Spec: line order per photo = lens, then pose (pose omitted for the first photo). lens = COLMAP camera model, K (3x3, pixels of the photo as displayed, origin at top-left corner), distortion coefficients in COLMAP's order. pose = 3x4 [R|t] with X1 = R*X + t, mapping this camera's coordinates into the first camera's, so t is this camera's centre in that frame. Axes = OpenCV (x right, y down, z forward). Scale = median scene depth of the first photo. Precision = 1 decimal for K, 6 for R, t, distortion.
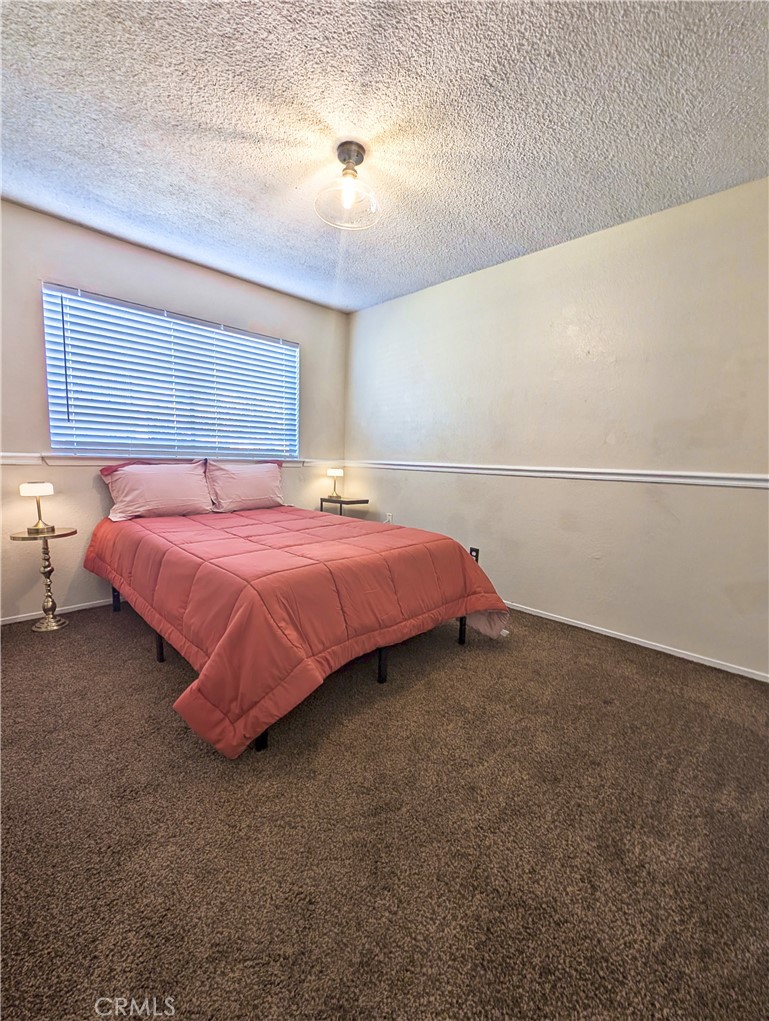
lens RADIAL K [[408.7, 0, 394.5], [0, 408.7, 511.3], [0, 0, 1]] dist [-0.001129, -0.000172]
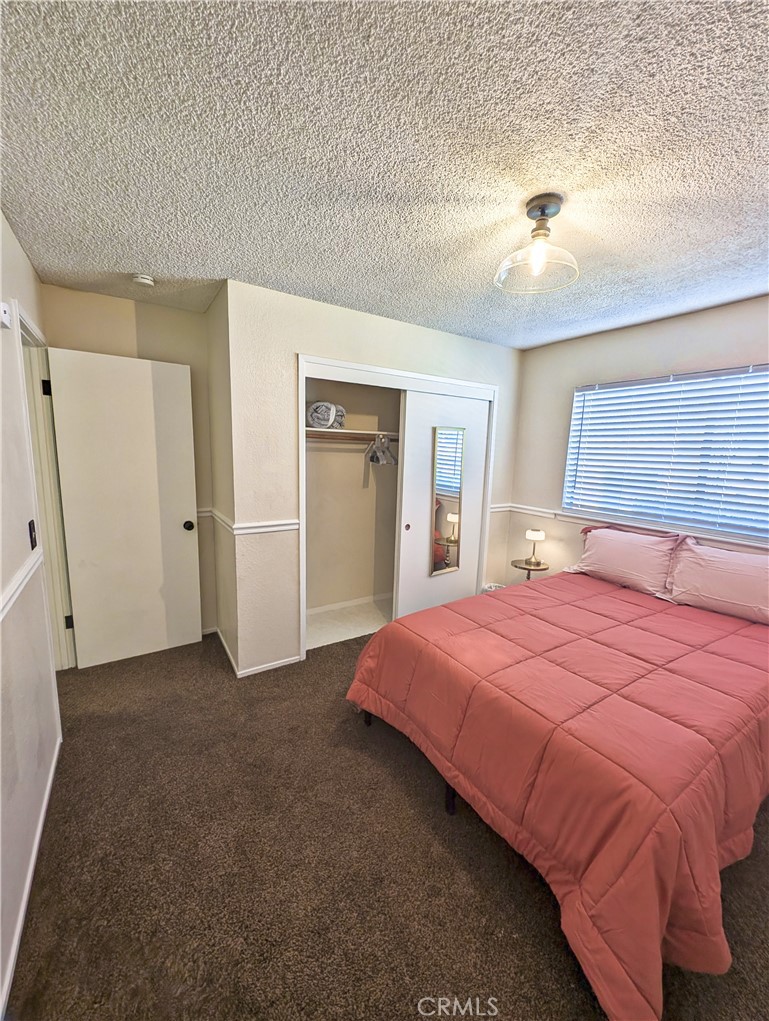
lens RADIAL K [[408.7, 0, 393.9], [0, 408.7, 514.0], [0, 0, 1]] dist [-0.001129, -0.000172]
pose [[-0.207860, 0.122702, -0.970432, 0.612892], [-0.170442, 0.972380, 0.159455, -0.260299], [0.963194, 0.198547, -0.181205, 0.724846]]
